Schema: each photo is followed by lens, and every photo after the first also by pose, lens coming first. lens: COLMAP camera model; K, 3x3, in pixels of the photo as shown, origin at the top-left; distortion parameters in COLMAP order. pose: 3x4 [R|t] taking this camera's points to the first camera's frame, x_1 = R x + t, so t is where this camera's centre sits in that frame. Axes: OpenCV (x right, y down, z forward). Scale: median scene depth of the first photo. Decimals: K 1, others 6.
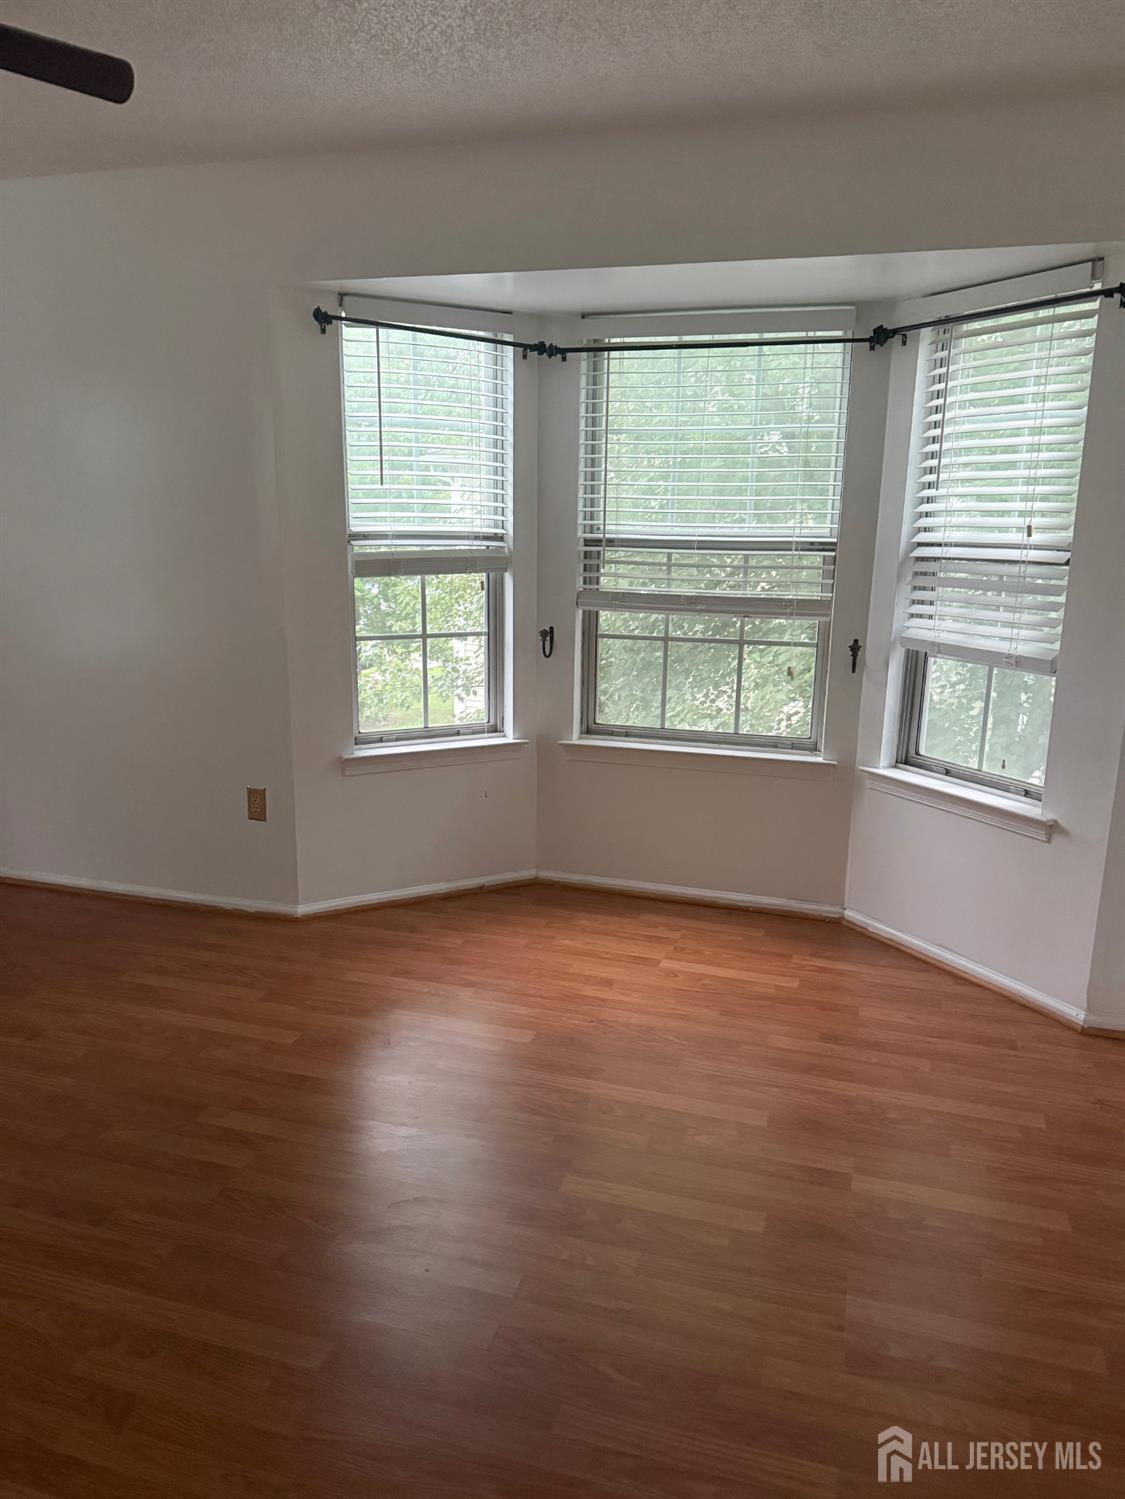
lens RADIAL K [[1029.1, 0, 562.5], [0, 1029.1, 749.5], [0, 0, 1]] dist [0.126225, -0.174057]
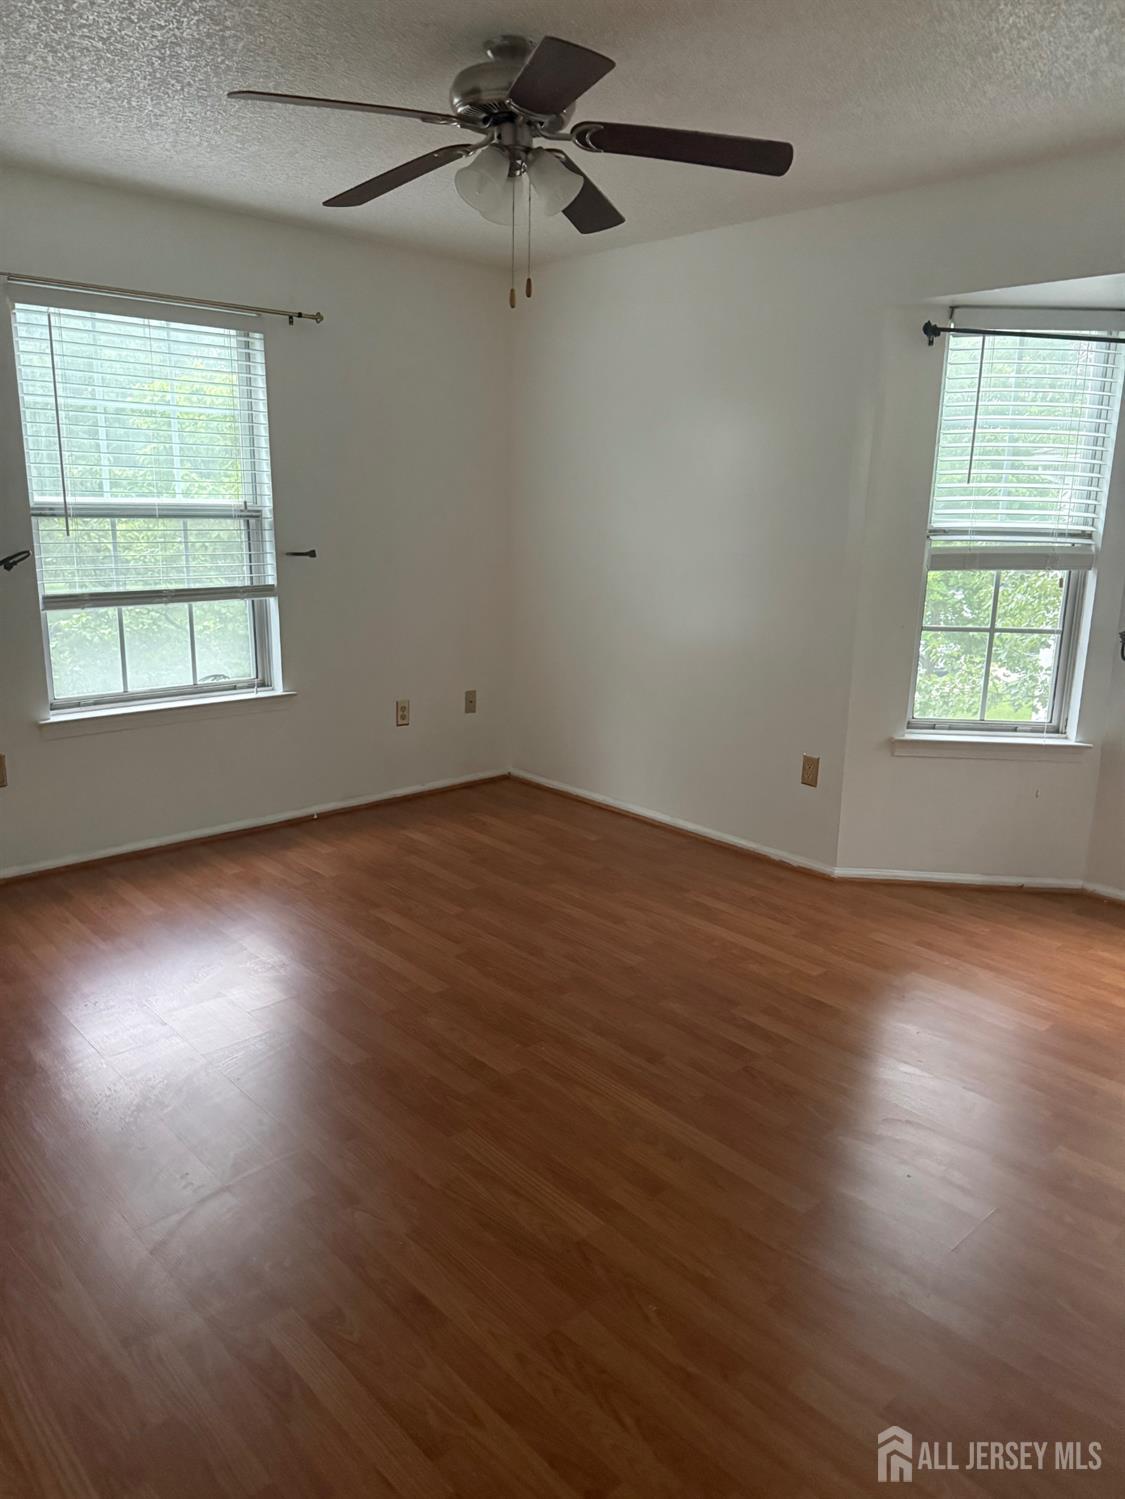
lens RADIAL K [[1078.4, 0, 562.5], [0, 1078.4, 749.5], [0, 0, 1]] dist [0.073178, -0.141403]
pose [[0.861829, 0.117349, -0.493437, 0.045999], [-0.123262, 0.992159, 0.020669, 0.038514], [0.491993, 0.043009, 0.869536, -0.138856]]
